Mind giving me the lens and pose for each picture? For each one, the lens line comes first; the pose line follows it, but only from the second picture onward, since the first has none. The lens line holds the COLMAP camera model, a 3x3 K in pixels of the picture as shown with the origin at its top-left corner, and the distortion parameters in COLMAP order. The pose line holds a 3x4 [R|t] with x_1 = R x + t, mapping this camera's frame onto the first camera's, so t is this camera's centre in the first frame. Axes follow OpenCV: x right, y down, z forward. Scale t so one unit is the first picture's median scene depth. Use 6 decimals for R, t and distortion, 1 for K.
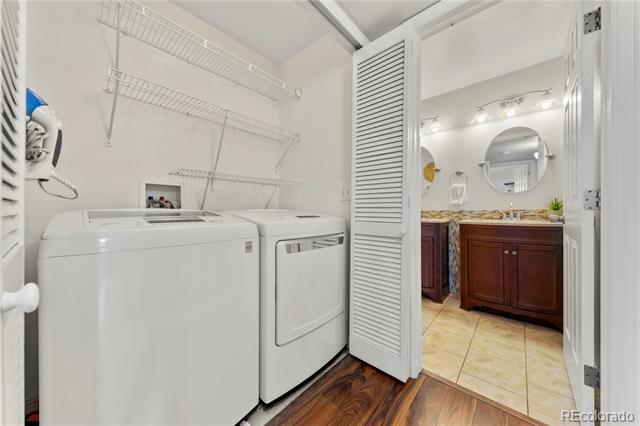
lens RADIAL K [[220.1, 0, 320.0], [0, 220.1, 213.0], [0, 0, 1]] dist [0.005275, -0.000168]
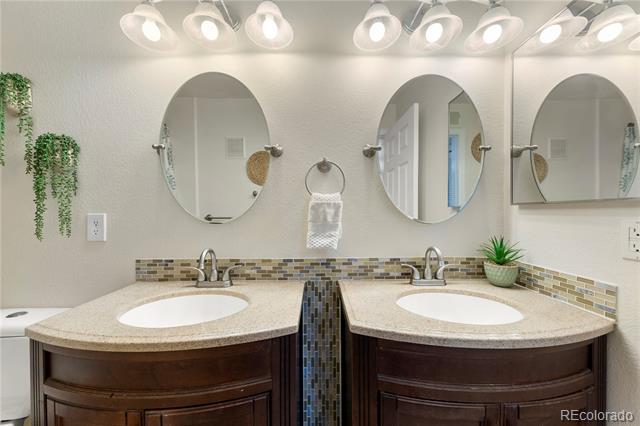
lens RADIAL K [[220.1, 0, 320.0], [0, 220.1, 213.0], [0, 0, 1]] dist [0.005275, -0.000168]
pose [[0.735495, -0.004376, 0.677516, 0.361635], [0.005402, 0.999985, 0.000594, -0.098943], [-0.677509, 0.003224, 0.735508, 0.728788]]
